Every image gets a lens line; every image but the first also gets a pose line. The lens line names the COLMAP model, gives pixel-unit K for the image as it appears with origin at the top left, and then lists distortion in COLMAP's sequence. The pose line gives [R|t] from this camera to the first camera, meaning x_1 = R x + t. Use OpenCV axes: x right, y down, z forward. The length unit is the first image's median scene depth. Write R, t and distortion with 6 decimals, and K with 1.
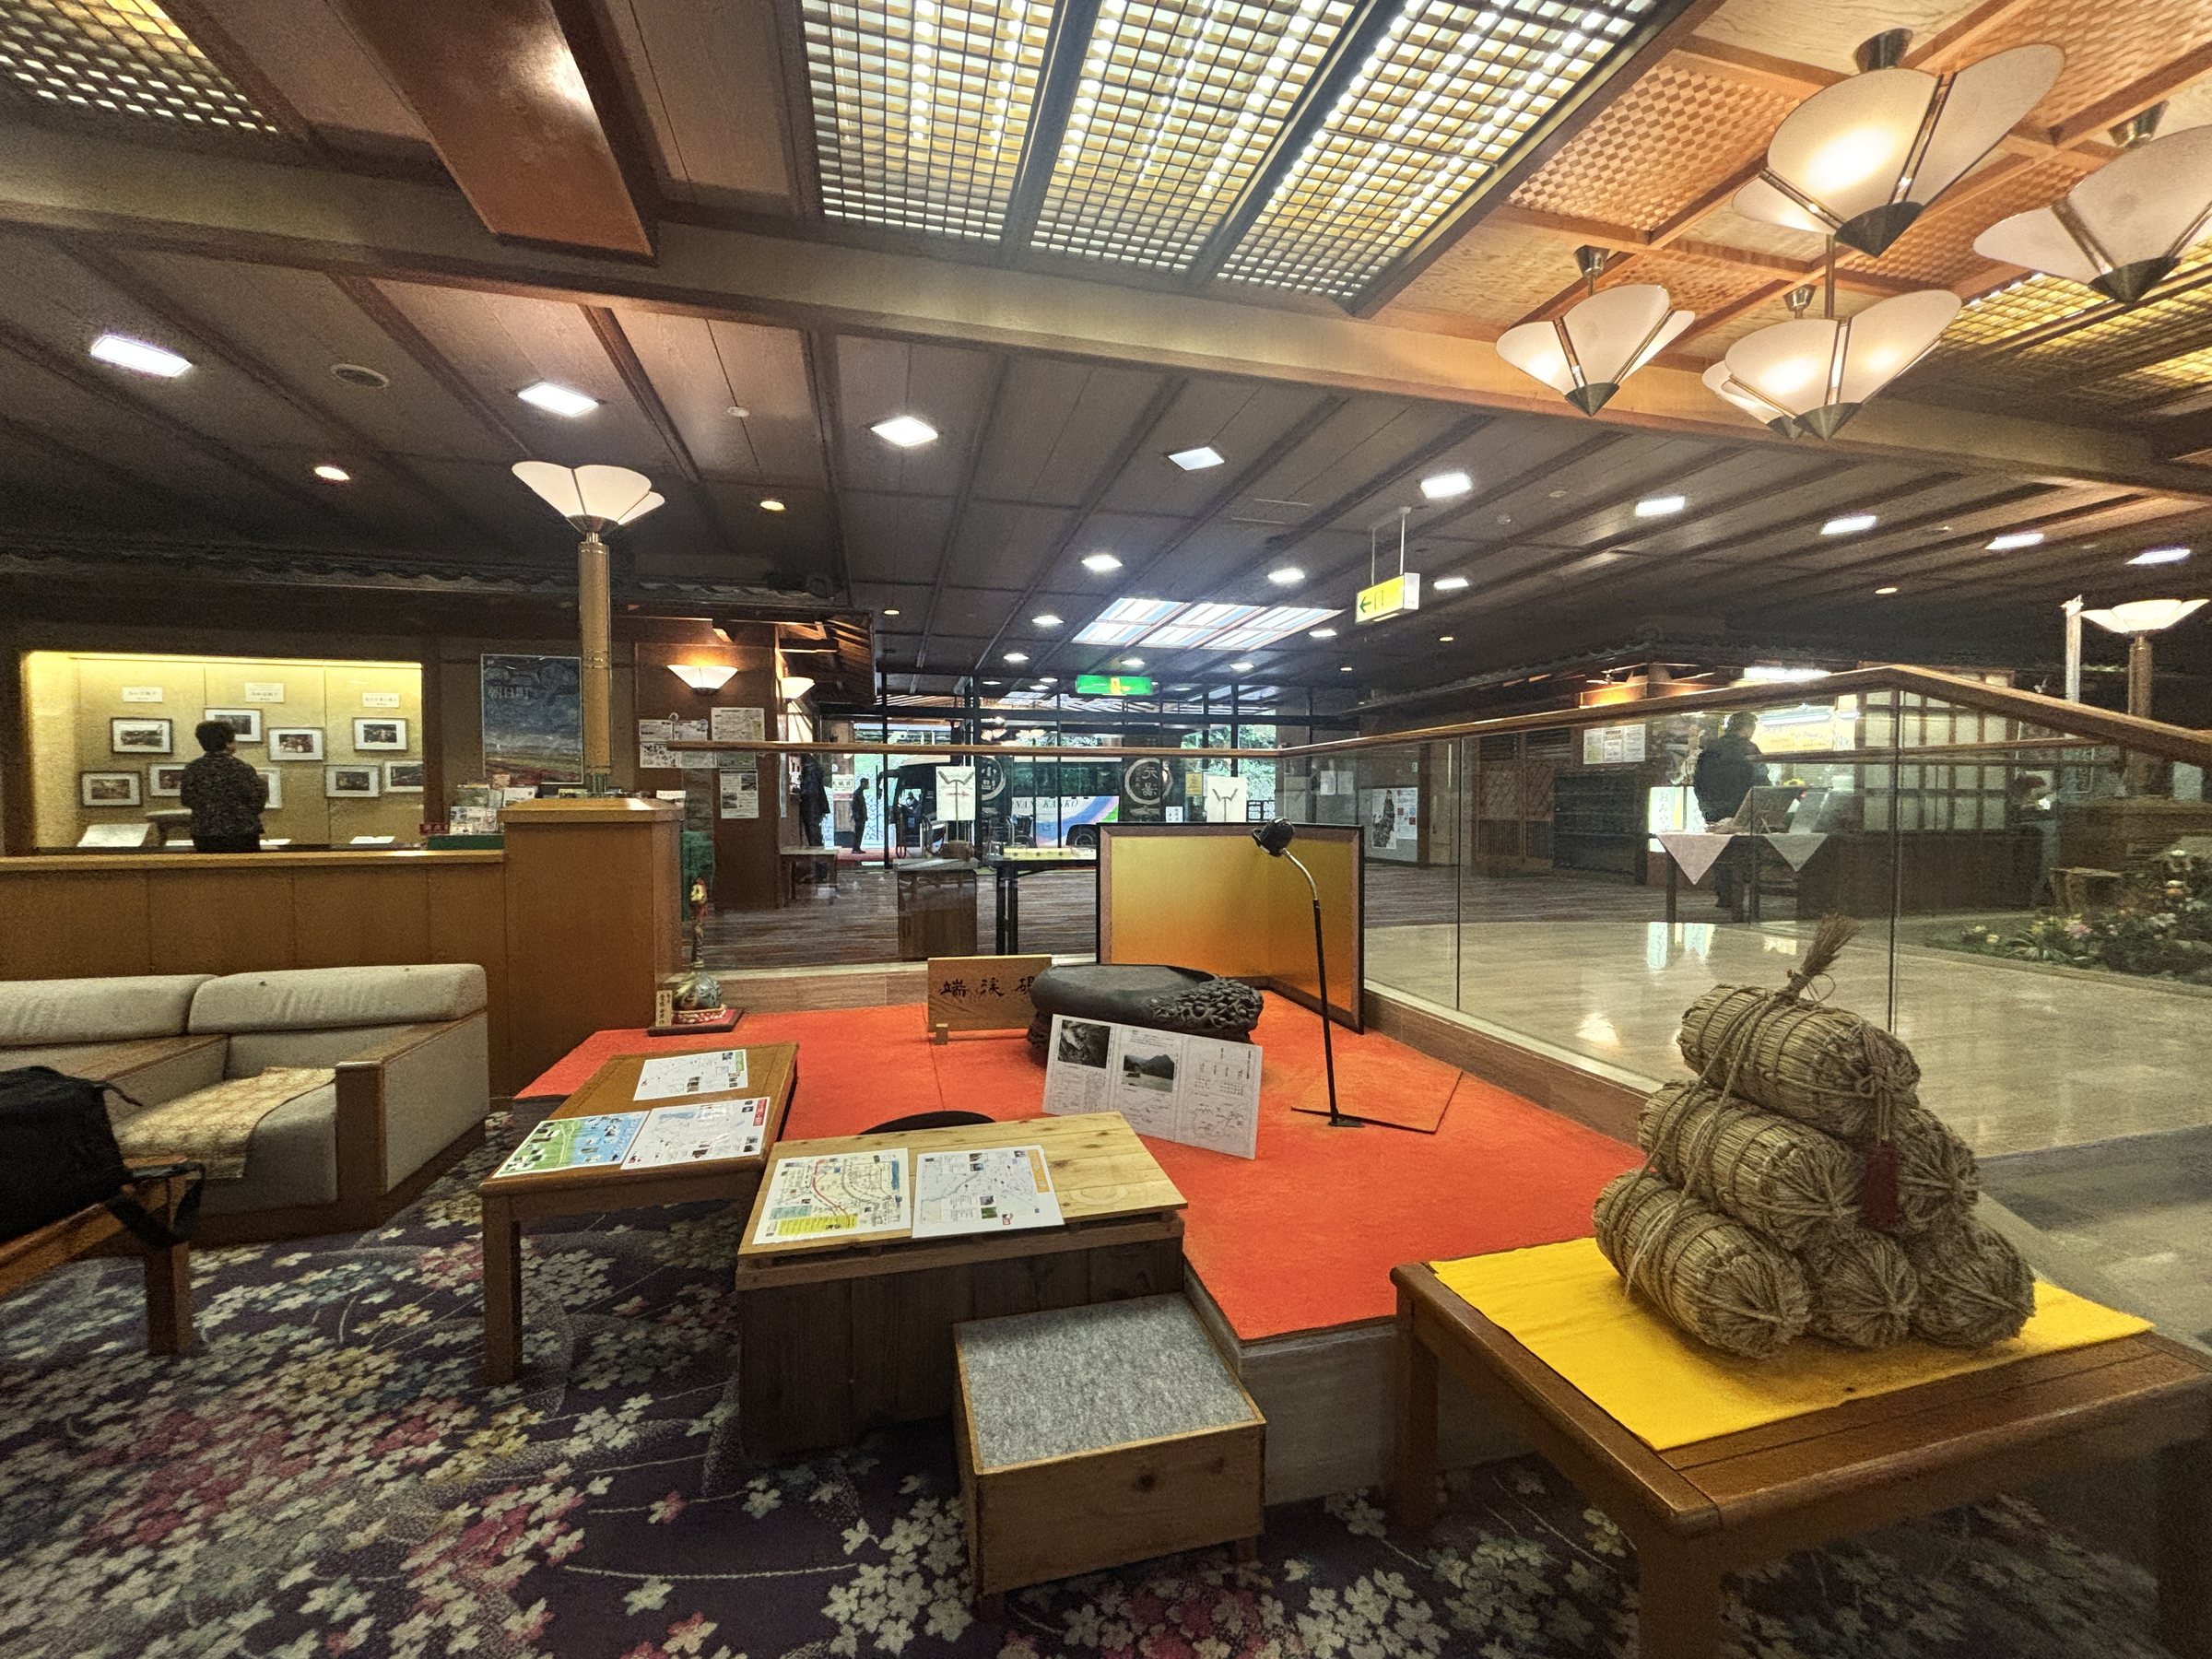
lens RADIAL K [[887.1, 0, 1103.8], [0, 887.1, 823.2], [0, 0, 1]] dist [0.002917, 0.000123]
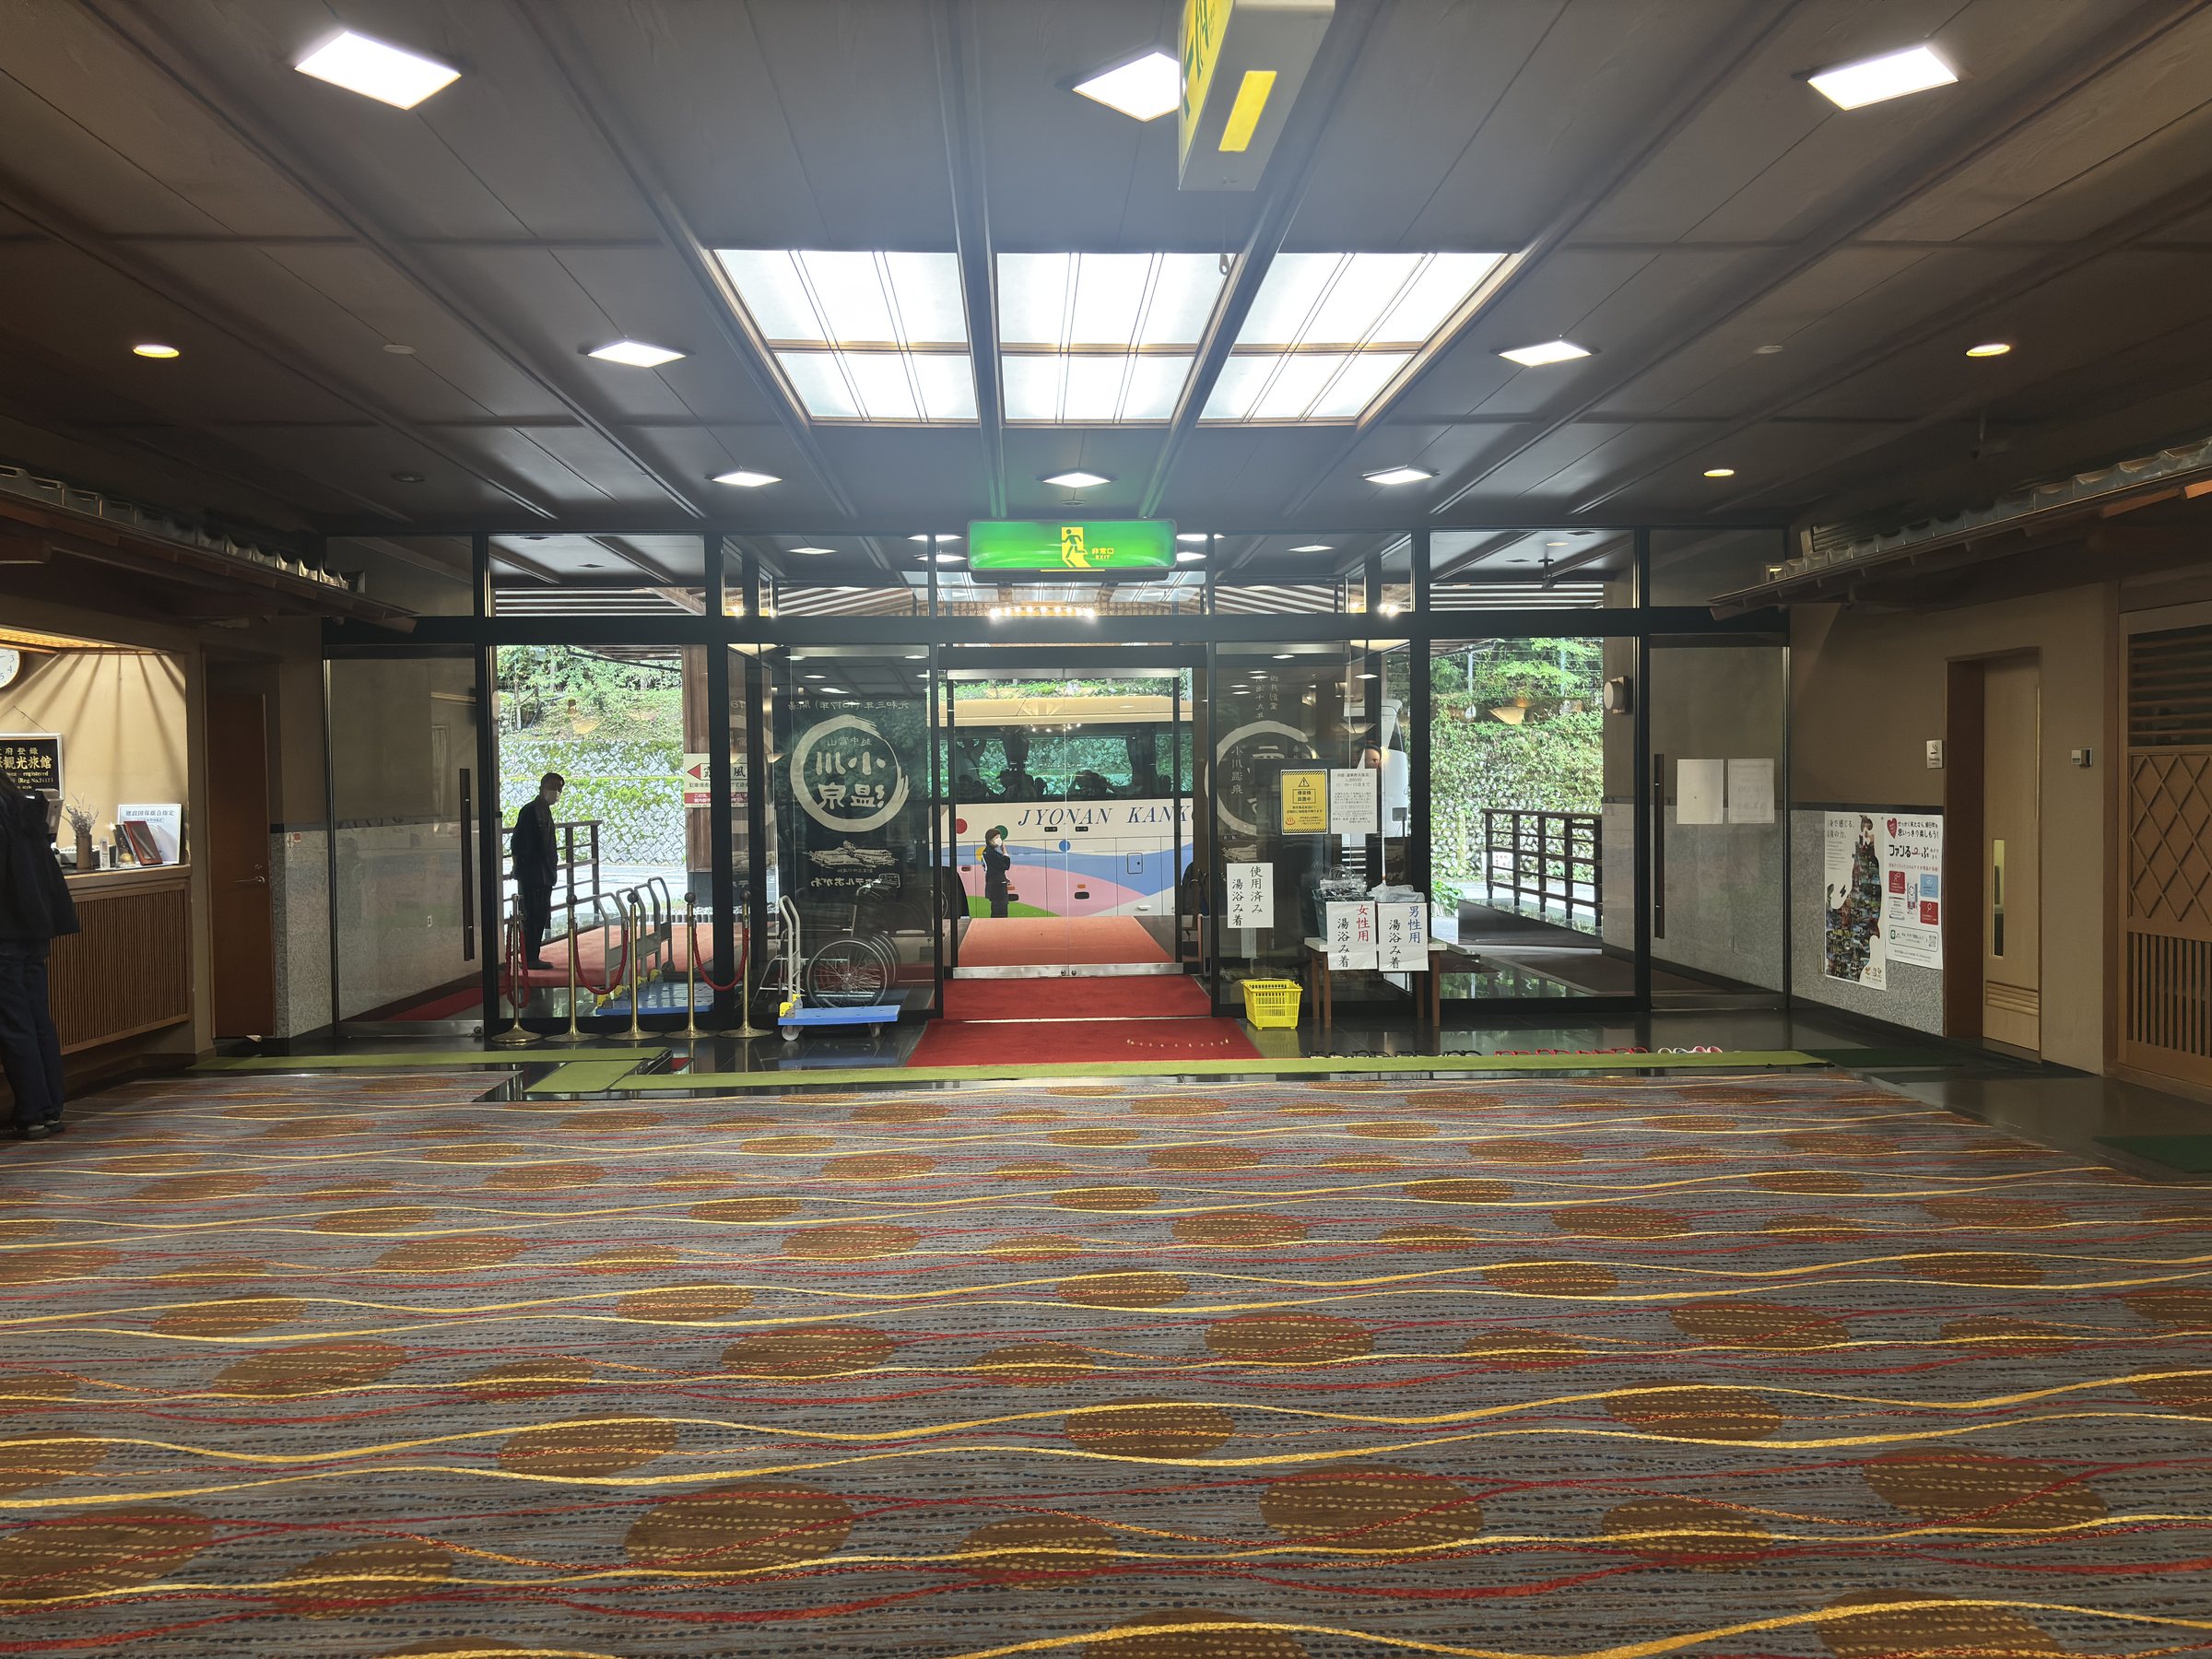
lens RADIAL K [[1693.6, 0, 1112.1], [0, 1693.6, 832.9], [0, 0, 1]] dist [-0.013938, -0.004624]
pose [[0.980898, -0.007009, -0.194397, 0.162689], [0.009390, 0.999892, 0.011331, -0.041733], [0.194296, -0.012940, 0.980858, 0.300365]]
